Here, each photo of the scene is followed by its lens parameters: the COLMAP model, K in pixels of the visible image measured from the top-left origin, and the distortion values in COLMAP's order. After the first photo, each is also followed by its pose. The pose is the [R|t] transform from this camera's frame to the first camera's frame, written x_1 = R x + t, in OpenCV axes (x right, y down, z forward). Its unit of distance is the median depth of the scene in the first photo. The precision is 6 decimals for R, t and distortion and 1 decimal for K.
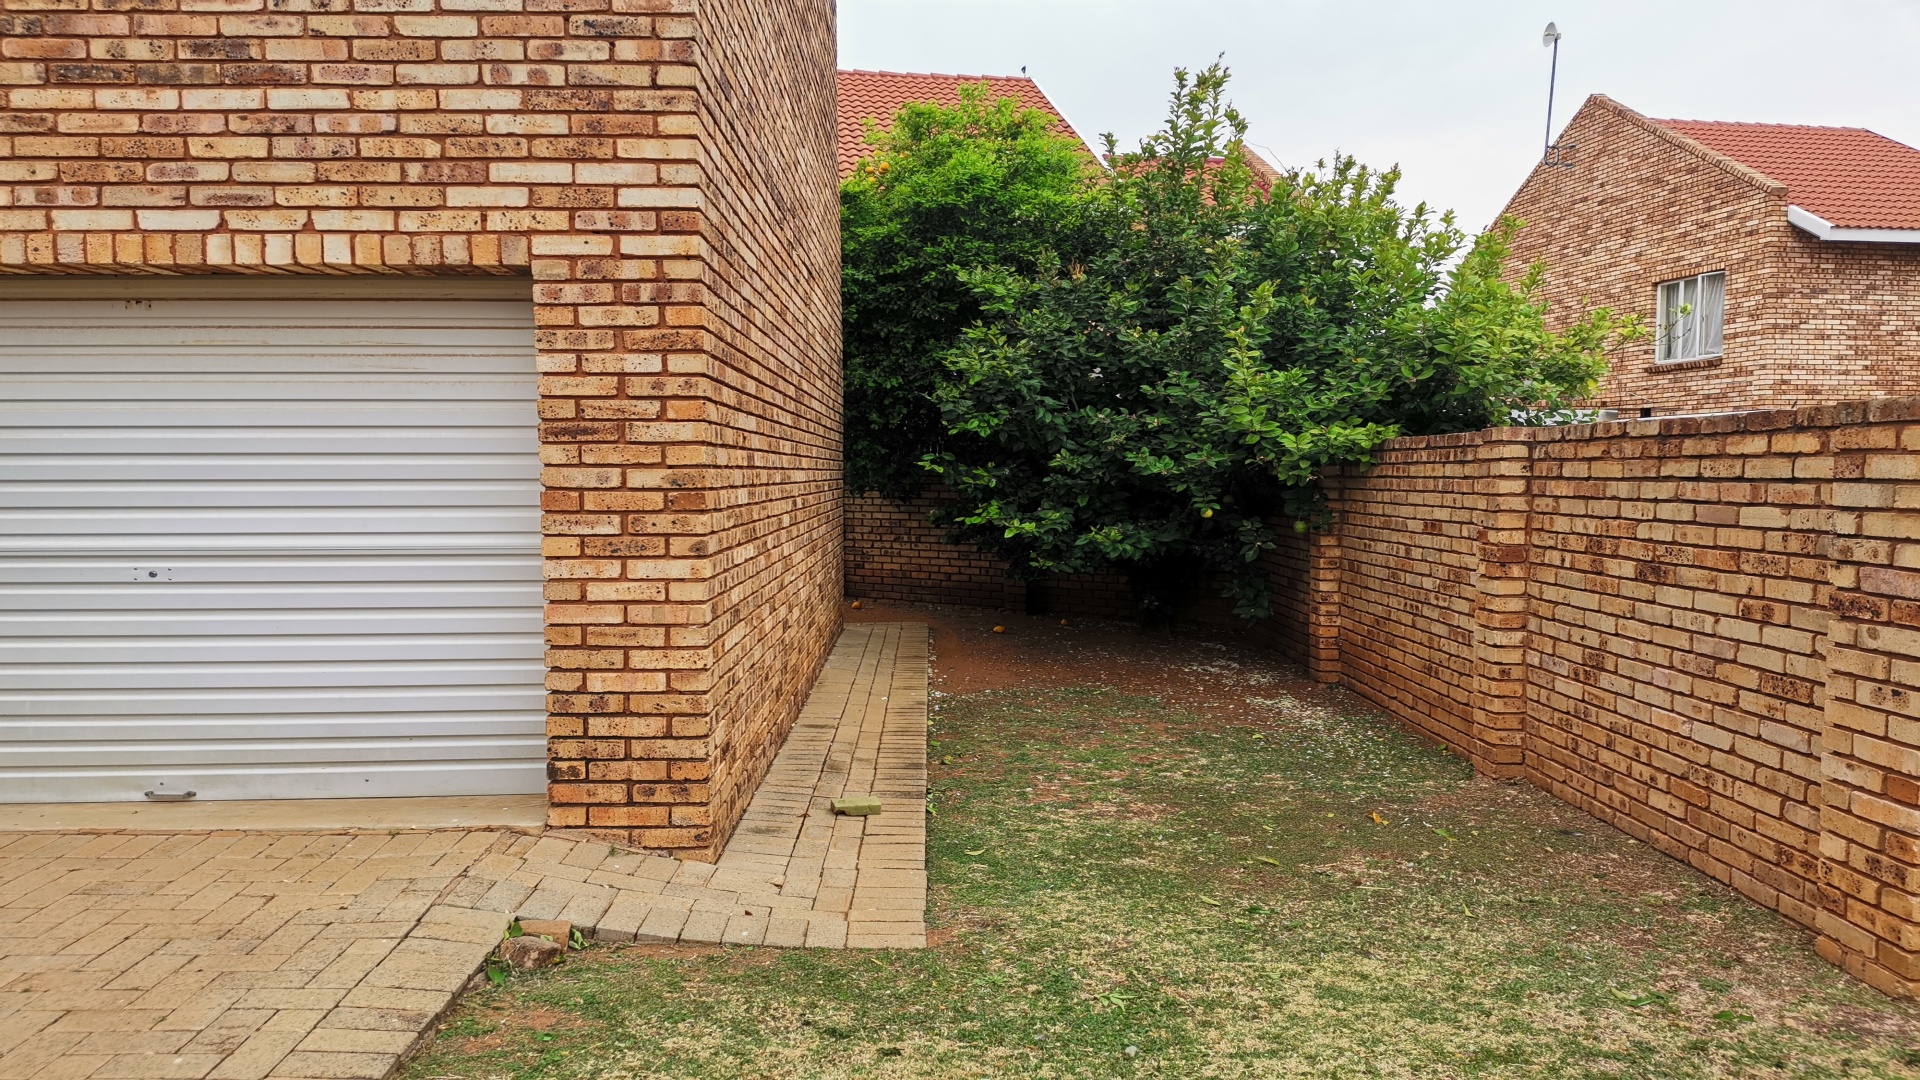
lens RADIAL K [[1424.4, 0, 933.8], [0, 1424.4, 577.9], [0, 0, 1]] dist [0.090432, -0.115028]
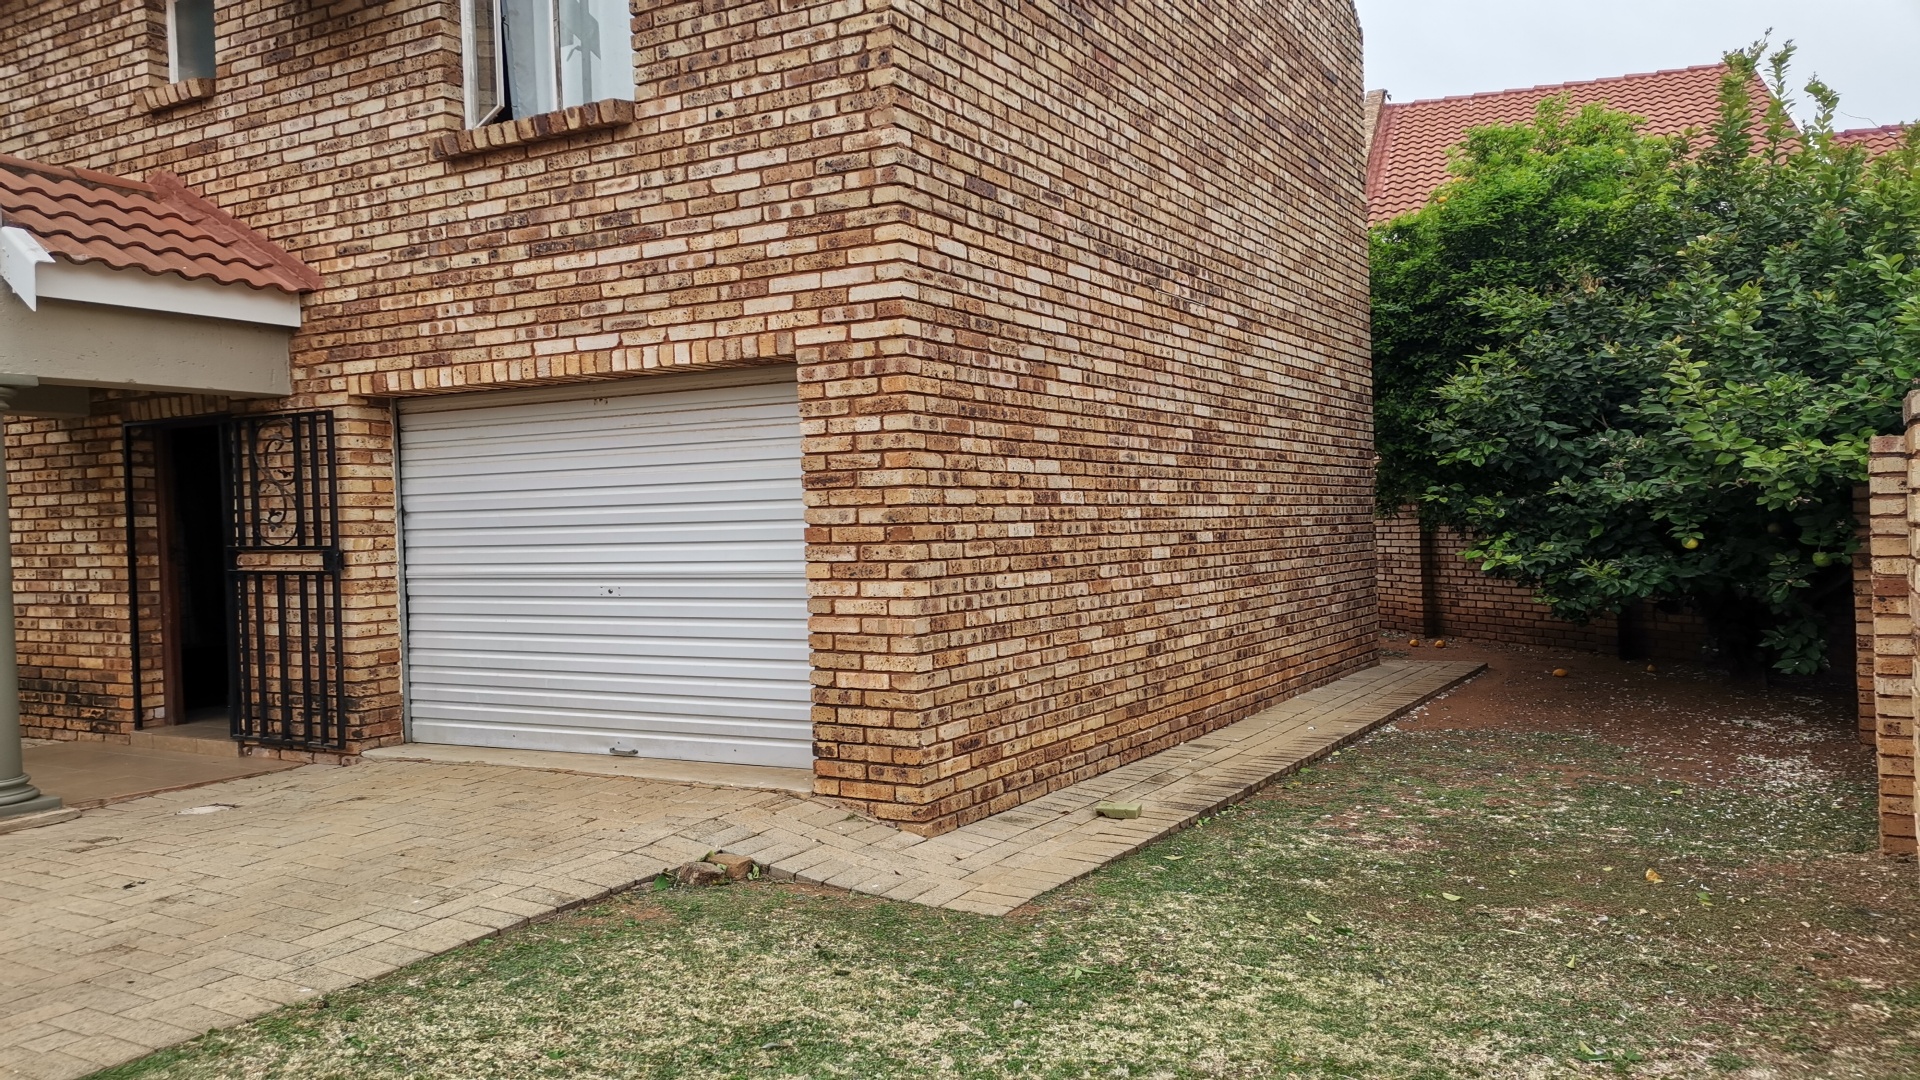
lens RADIAL K [[1424.4, 0, 953.8], [0, 1424.4, 558.6], [0, 0, 1]] dist [0.090432, -0.115028]
pose [[0.855202, -0.003705, -0.518281, 0.503057], [-0.018298, 0.999135, -0.037337, 0.012192], [0.517971, 0.041414, 0.854395, -0.016418]]
